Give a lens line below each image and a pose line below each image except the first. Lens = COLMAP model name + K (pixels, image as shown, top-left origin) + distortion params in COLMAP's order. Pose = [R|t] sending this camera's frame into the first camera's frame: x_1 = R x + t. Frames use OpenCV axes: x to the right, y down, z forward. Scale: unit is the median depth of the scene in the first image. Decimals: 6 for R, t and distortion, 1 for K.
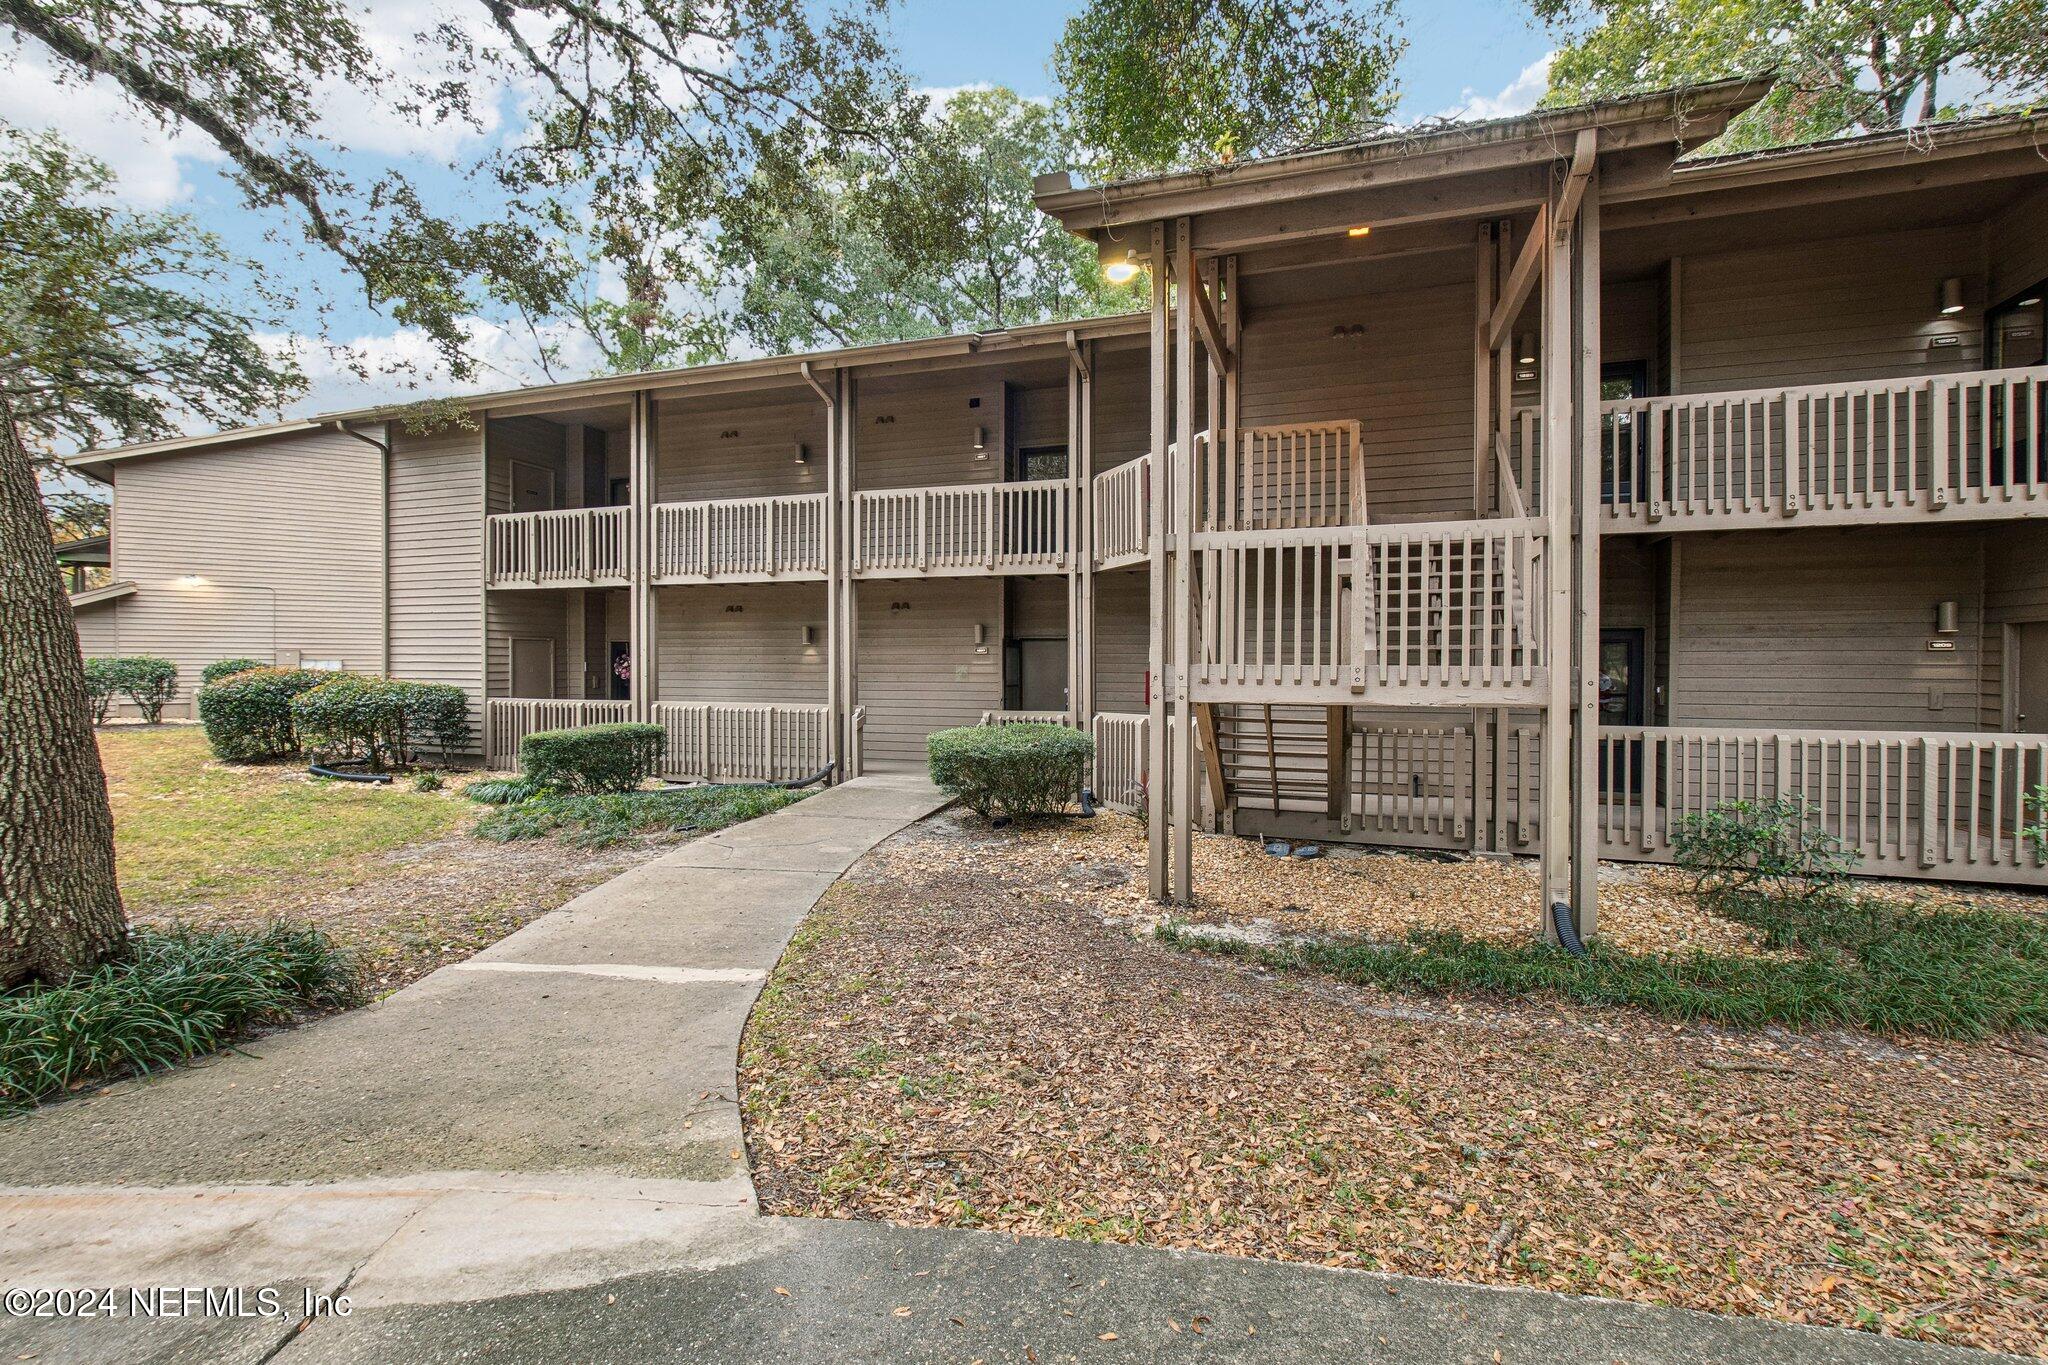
lens RADIAL K [[947.0, 0, 984.0], [0, 947.0, 680.5], [0, 0, 1]] dist [0.003686, -0.002859]
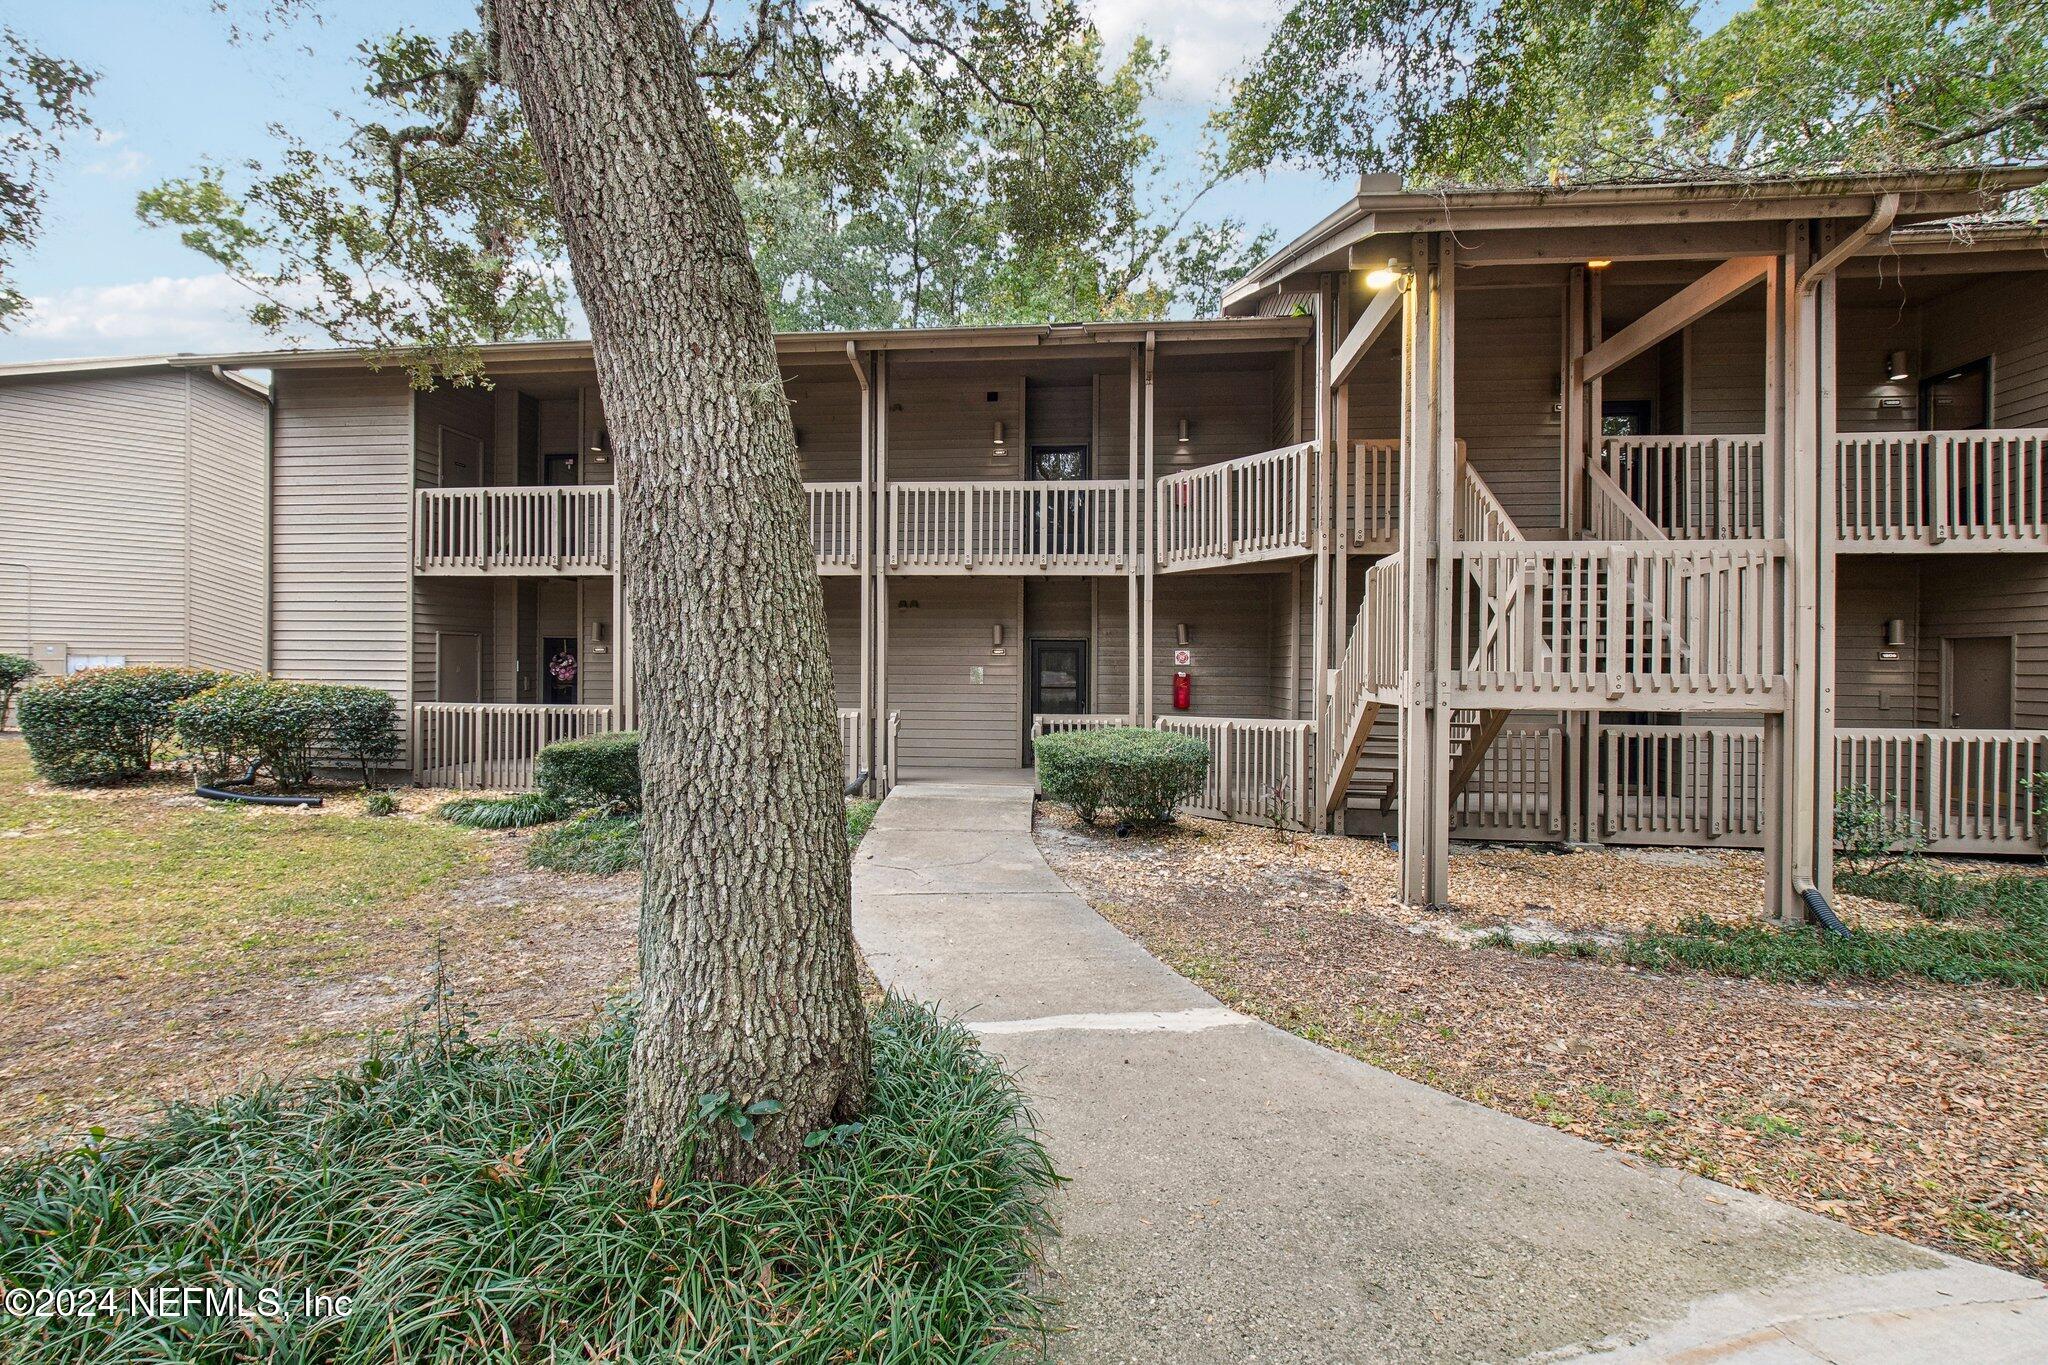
lens RADIAL K [[947.0, 0, 992.1], [0, 947.0, 669.3], [0, 0, 1]] dist [0.003686, -0.002859]
pose [[0.974153, 0.004155, 0.225851, -0.251519], [-0.001675, 0.999936, -0.011169, -0.003337], [-0.225883, 0.010502, 0.974098, 0.062362]]
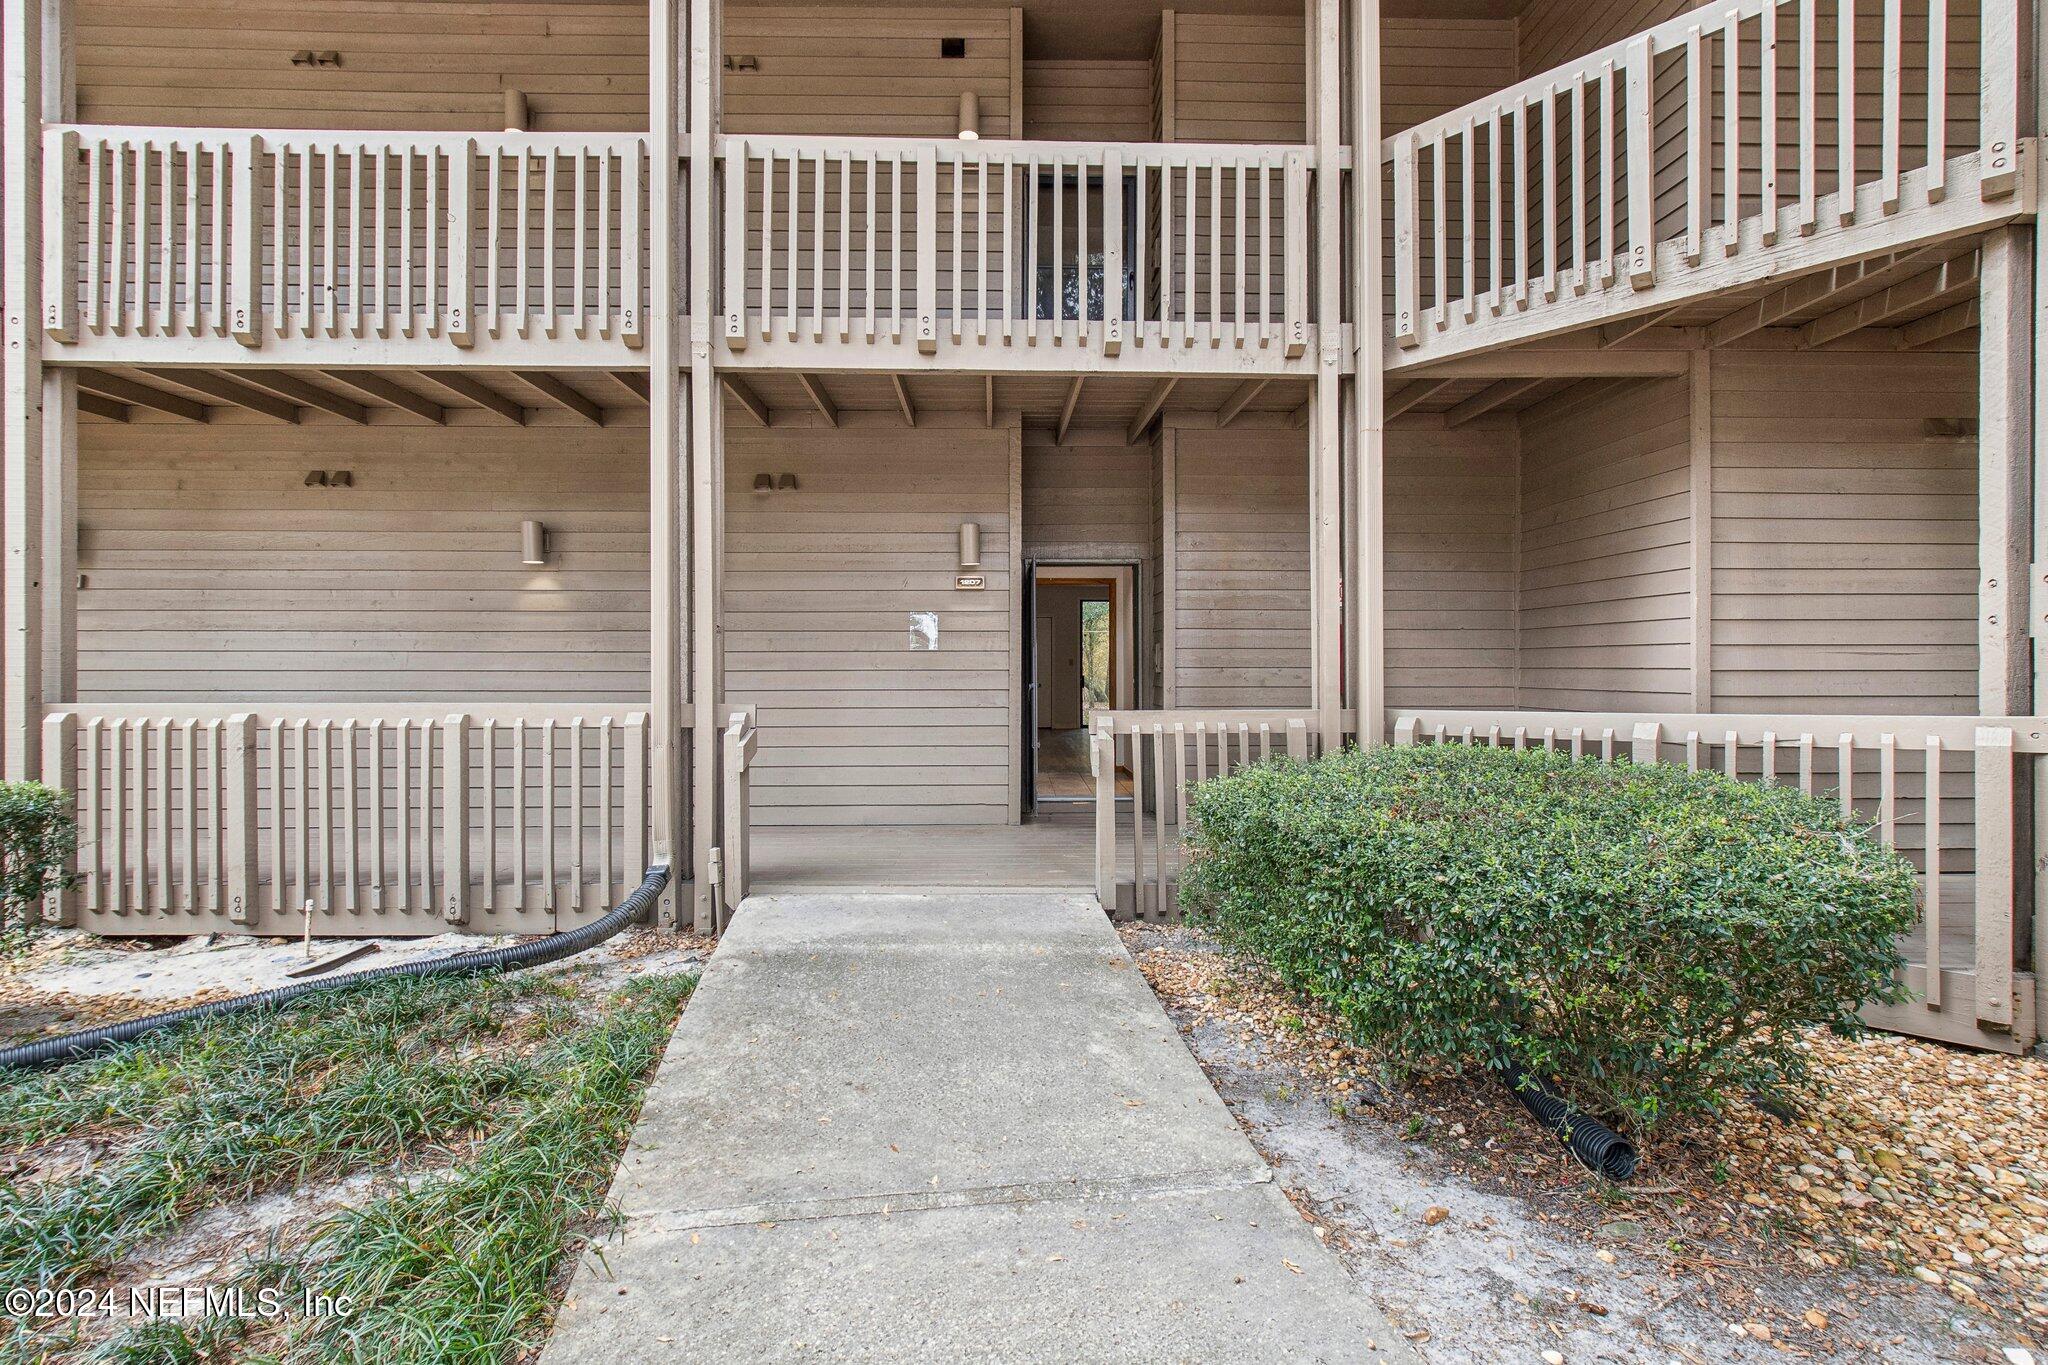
lens RADIAL K [[947.0, 0, 1013.0], [0, 947.0, 664.3], [0, 0, 1]] dist [0.003686, -0.002859]
pose [[0.928754, -0.002931, 0.370684, -0.171751], [0.007199, 0.999923, -0.010131, 0.014961], [-0.370626, 0.012078, 0.928704, 0.615497]]
